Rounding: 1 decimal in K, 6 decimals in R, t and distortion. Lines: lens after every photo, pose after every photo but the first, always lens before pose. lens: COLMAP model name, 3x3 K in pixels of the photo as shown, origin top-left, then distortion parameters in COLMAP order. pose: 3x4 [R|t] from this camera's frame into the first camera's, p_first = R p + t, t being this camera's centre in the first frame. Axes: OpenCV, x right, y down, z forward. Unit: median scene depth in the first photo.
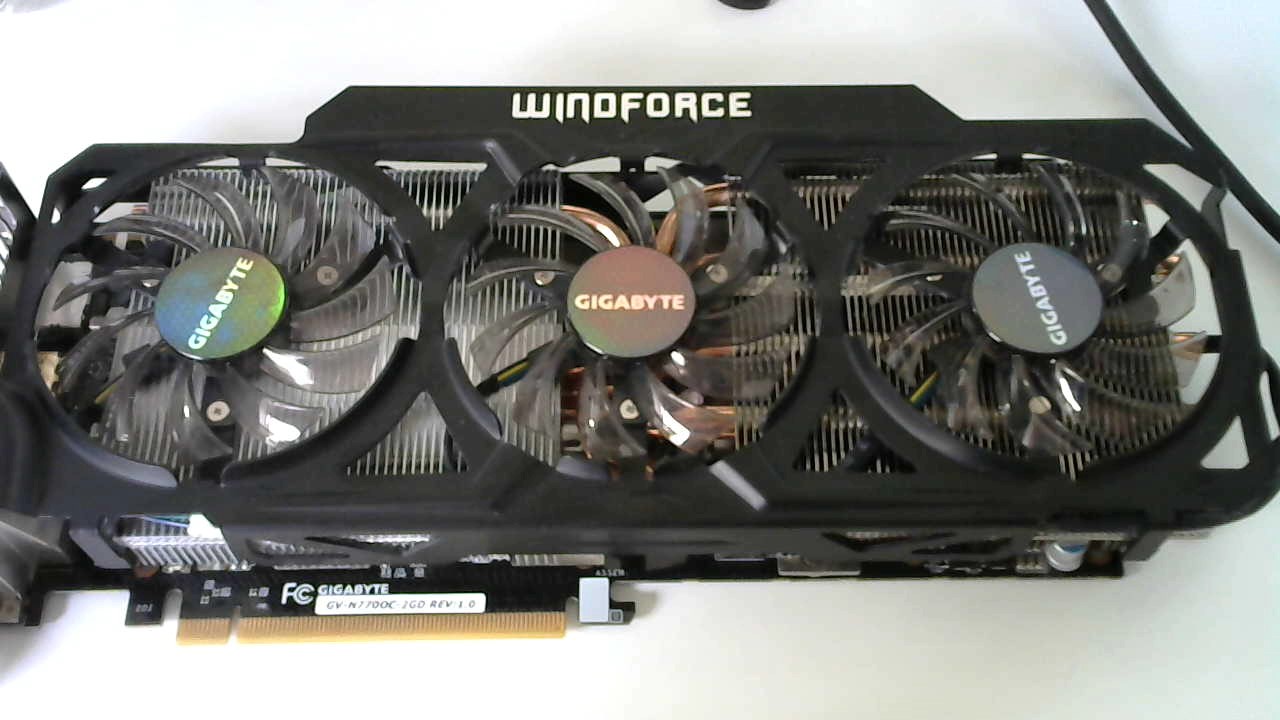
lens RADIAL K [[1392.8, 0, 683.7], [0, 1392.8, 360.4], [0, 0, 1]] dist [0.001320, 0.311435]
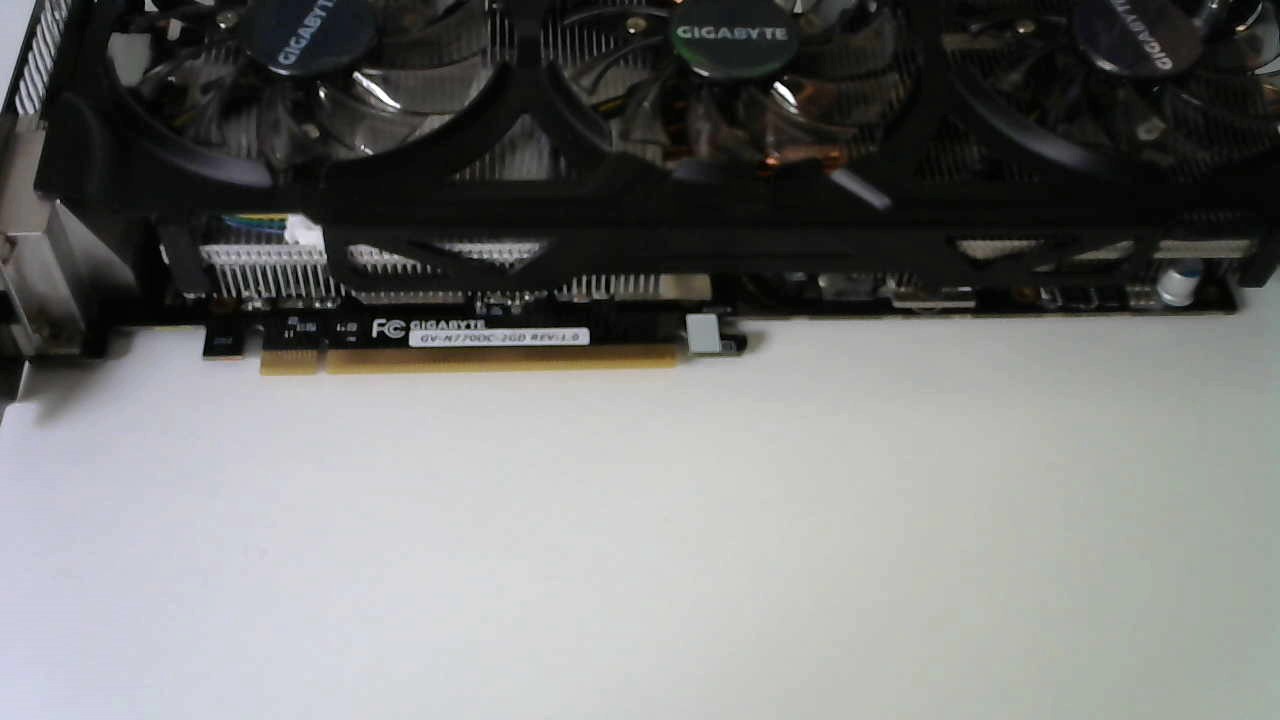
lens RADIAL K [[1392.8, 0, 683.7], [0, 1392.8, 360.4], [0, 0, 1]] dist [0.001320, 0.311435]
pose [[0.996723, -0.010615, 0.080197, -0.153395], [0.021535, 0.990398, -0.136556, 0.318256], [-0.077977, 0.137835, 0.987381, 0.064988]]
